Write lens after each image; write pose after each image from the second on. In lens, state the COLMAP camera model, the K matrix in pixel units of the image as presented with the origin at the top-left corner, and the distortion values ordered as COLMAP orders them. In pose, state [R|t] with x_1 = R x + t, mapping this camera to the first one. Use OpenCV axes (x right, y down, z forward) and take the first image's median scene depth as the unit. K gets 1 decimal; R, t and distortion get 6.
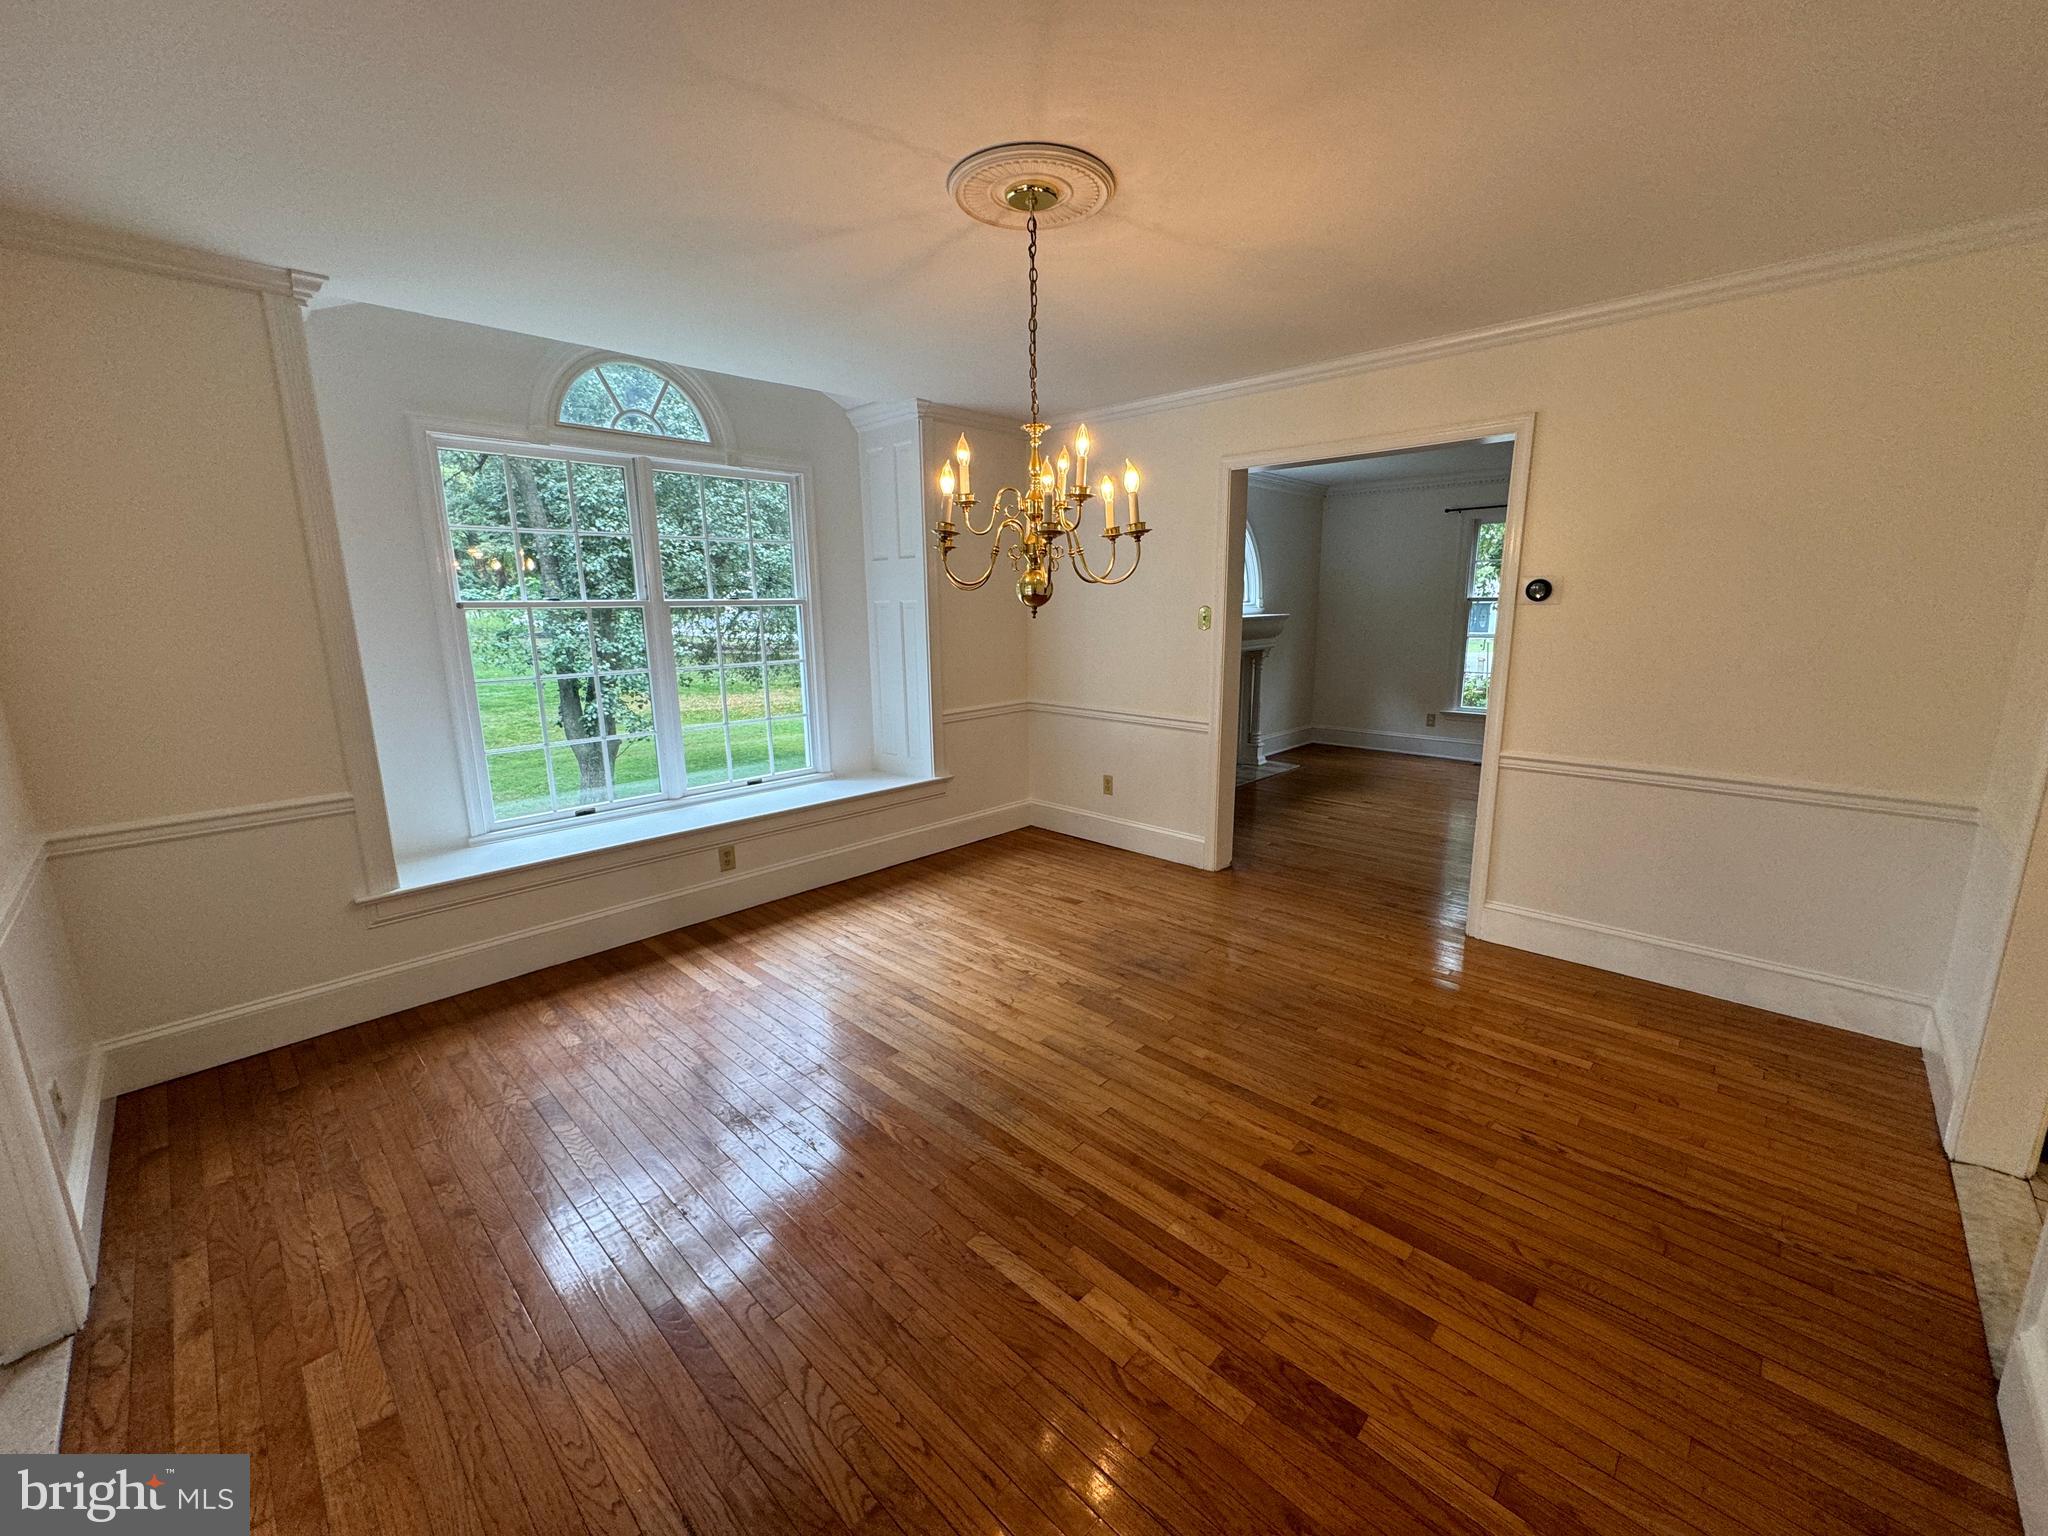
lens RADIAL K [[811.5, 0, 1020.0], [0, 811.5, 771.2], [0, 0, 1]] dist [-0.004683, 0.000943]
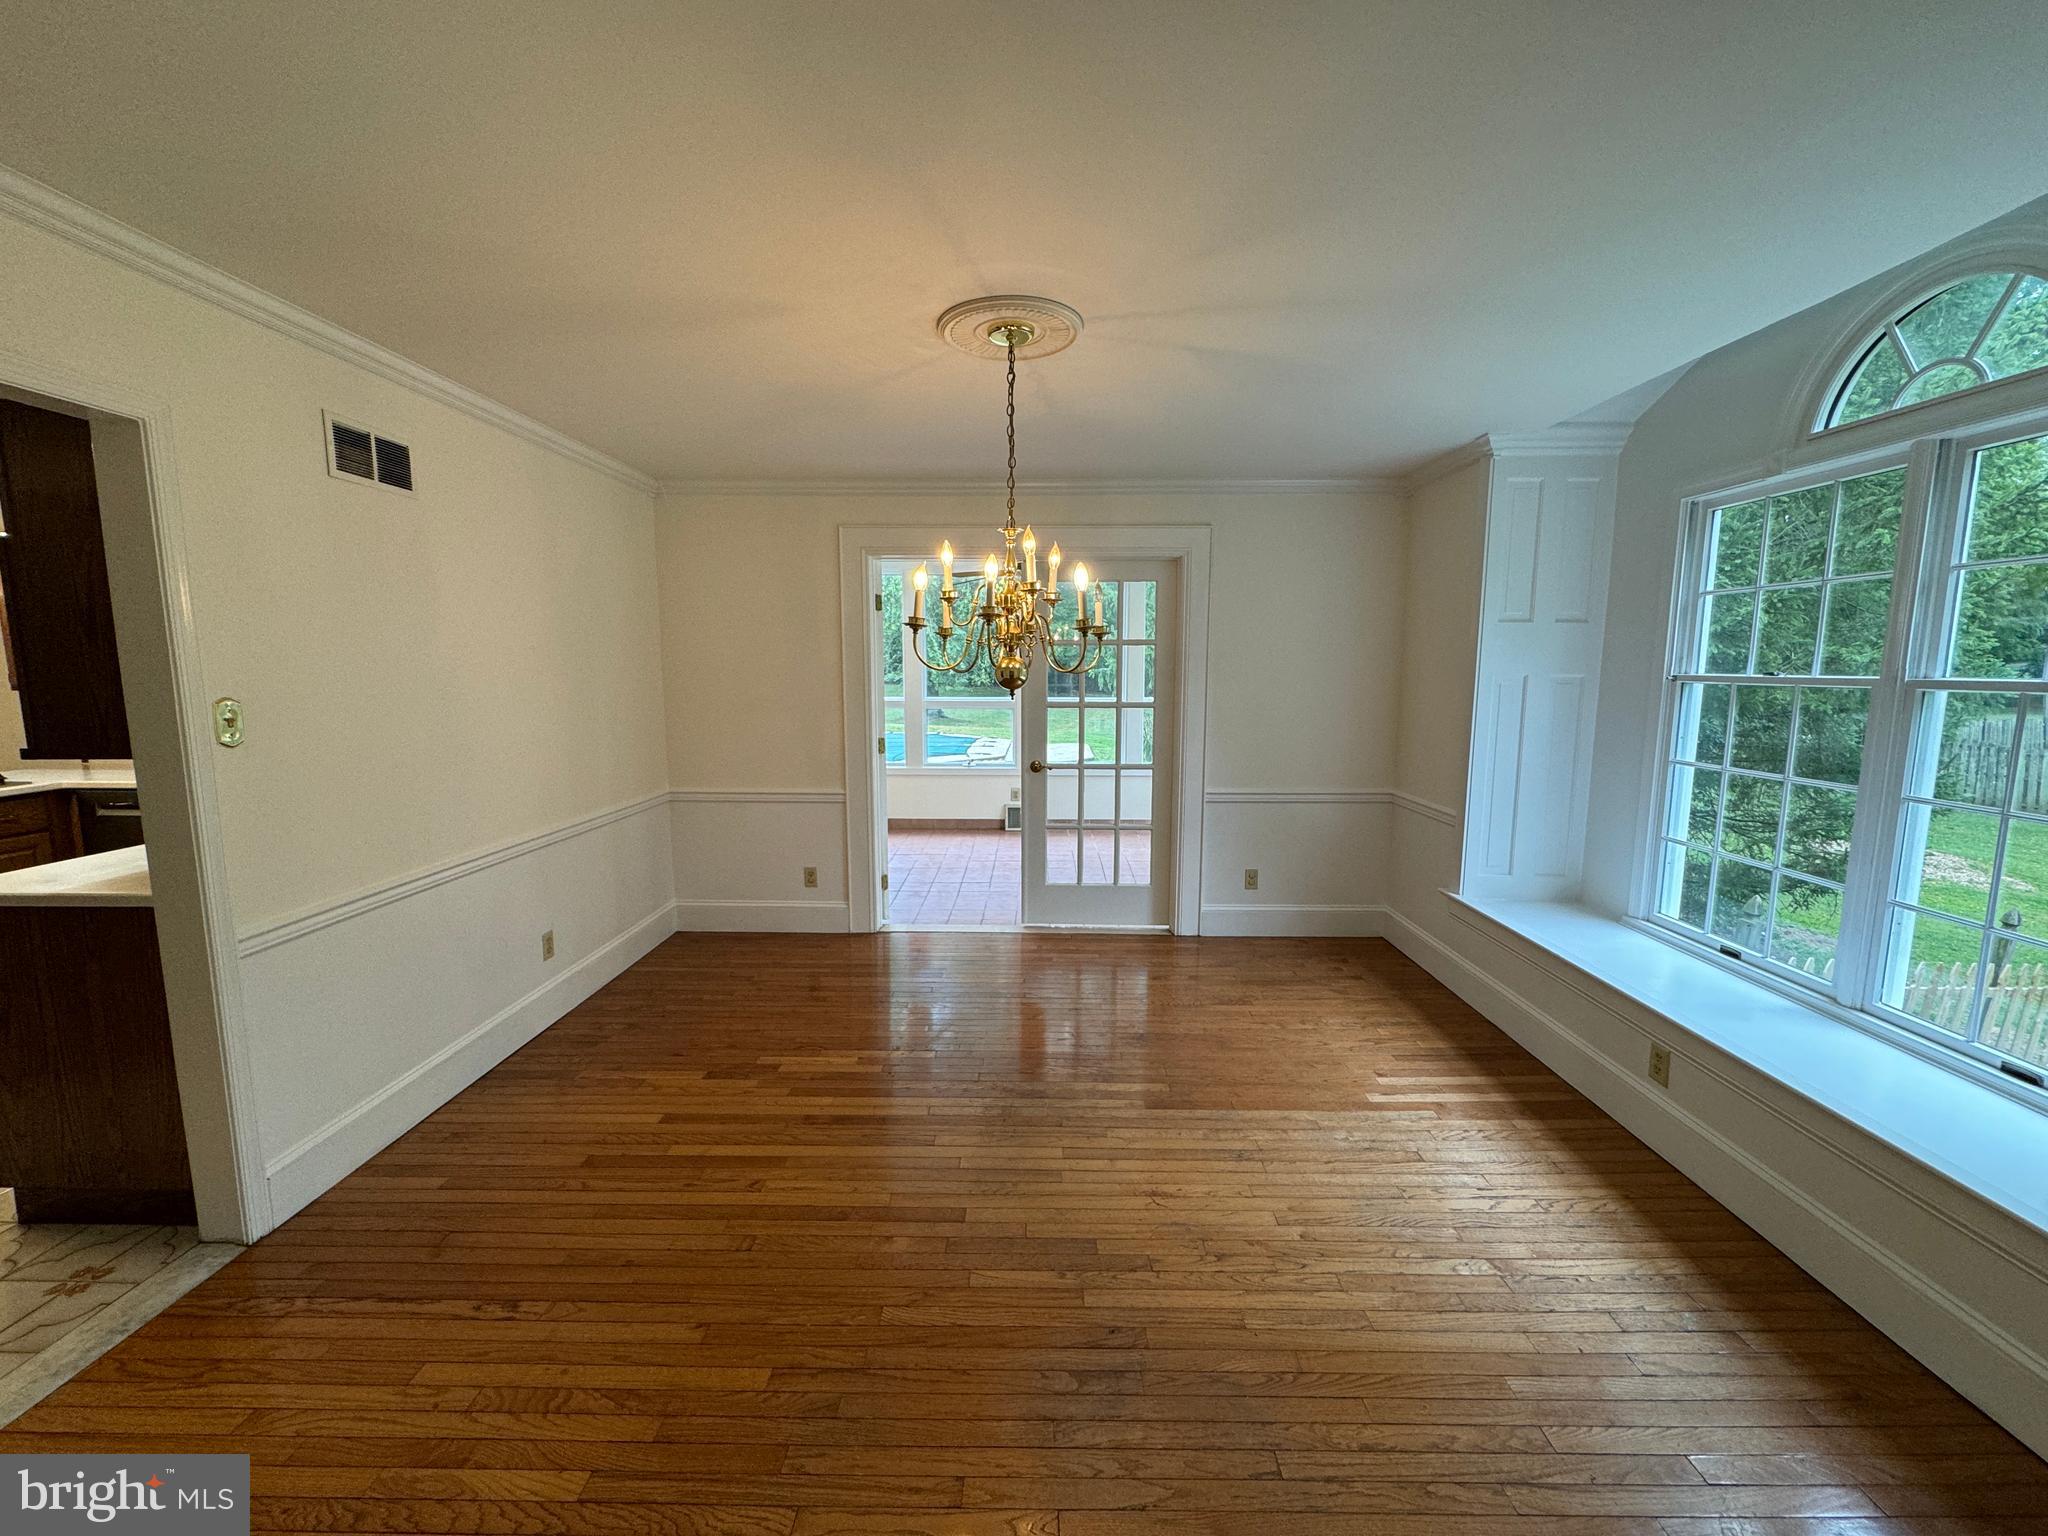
lens RADIAL K [[811.5, 0, 1024.3], [0, 811.5, 763.1], [0, 0, 1]] dist [-0.004683, 0.000943]
pose [[-0.728013, 0.094850, -0.678970, 0.593388], [-0.134694, 0.951290, 0.277316, -0.322729], [0.672201, 0.293343, -0.679777, 1.394153]]
